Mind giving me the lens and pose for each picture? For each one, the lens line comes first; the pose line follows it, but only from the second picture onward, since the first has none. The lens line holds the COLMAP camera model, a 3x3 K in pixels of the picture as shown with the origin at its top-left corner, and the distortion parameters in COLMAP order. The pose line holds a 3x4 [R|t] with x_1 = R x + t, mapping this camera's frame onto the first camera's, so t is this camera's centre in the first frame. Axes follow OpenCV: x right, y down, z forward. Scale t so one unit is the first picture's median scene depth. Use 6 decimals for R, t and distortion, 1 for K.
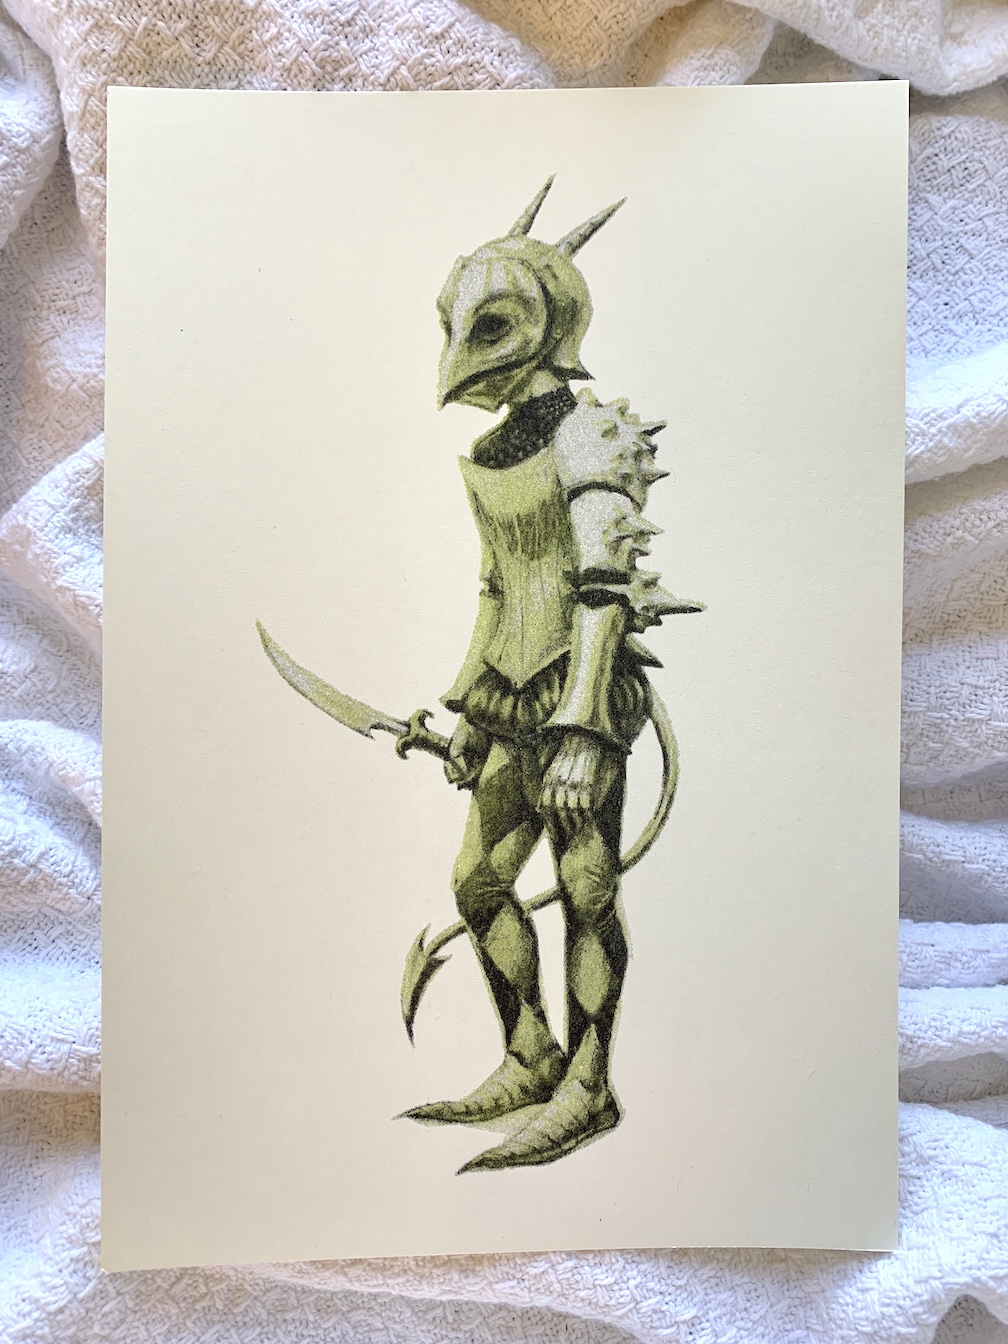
lens RADIAL K [[1327.5, 0, 524.5], [0, 1327.5, 641.2], [0, 0, 1]] dist [0.092728, -0.079759]
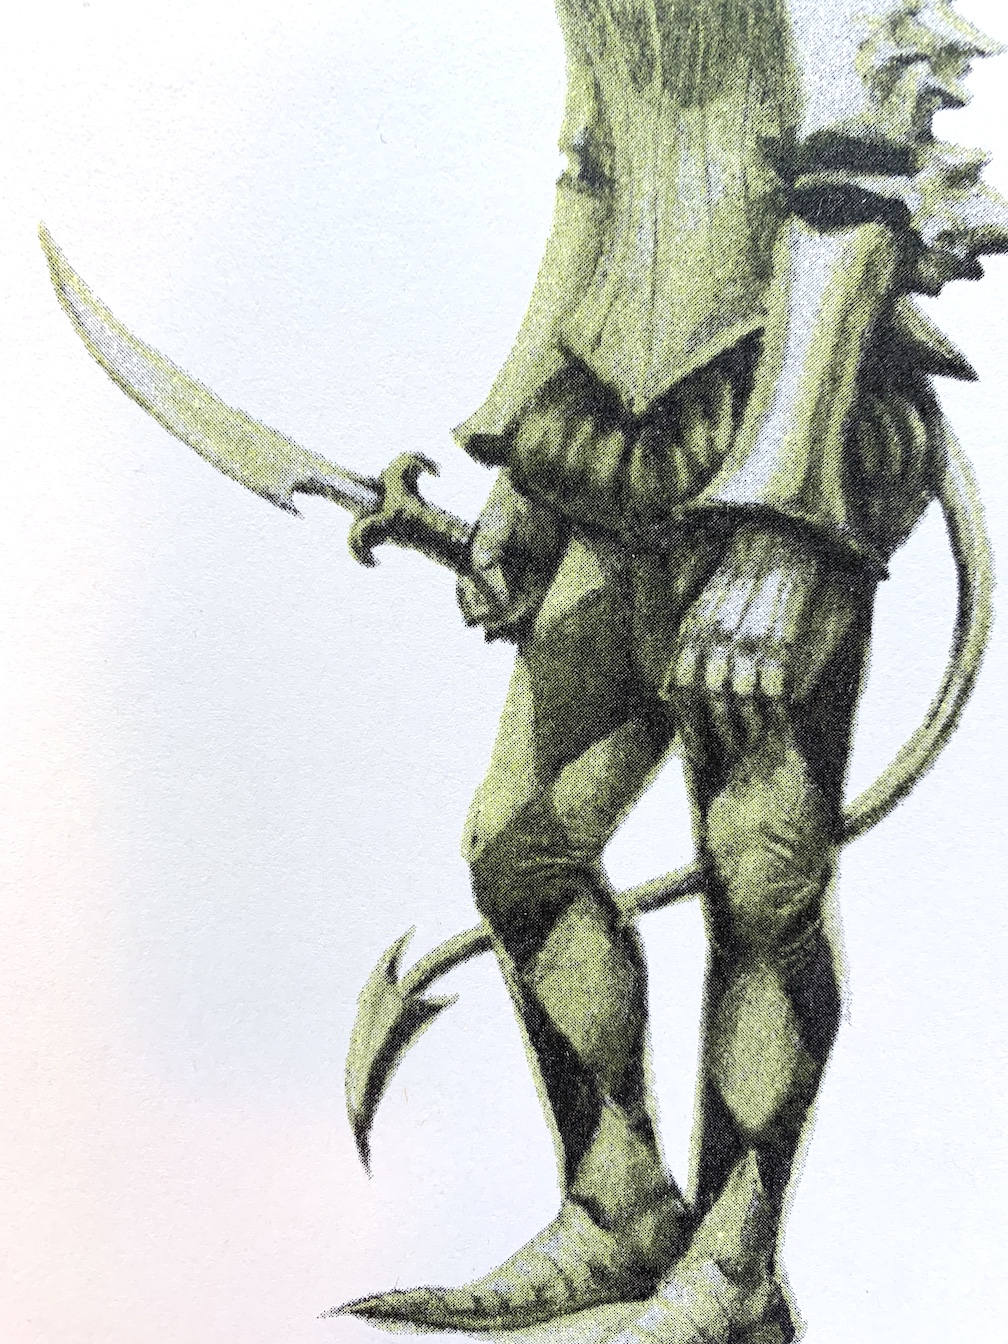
lens RADIAL K [[1327.5, 0, 507.0], [0, 1327.5, 681.3], [0, 0, 1]] dist [0.092728, -0.079759]
pose [[0.998250, 0.050436, -0.030872, -0.028685], [-0.046101, 0.990718, 0.127878, 0.067748], [0.037035, -0.126231, 0.991309, 0.555071]]
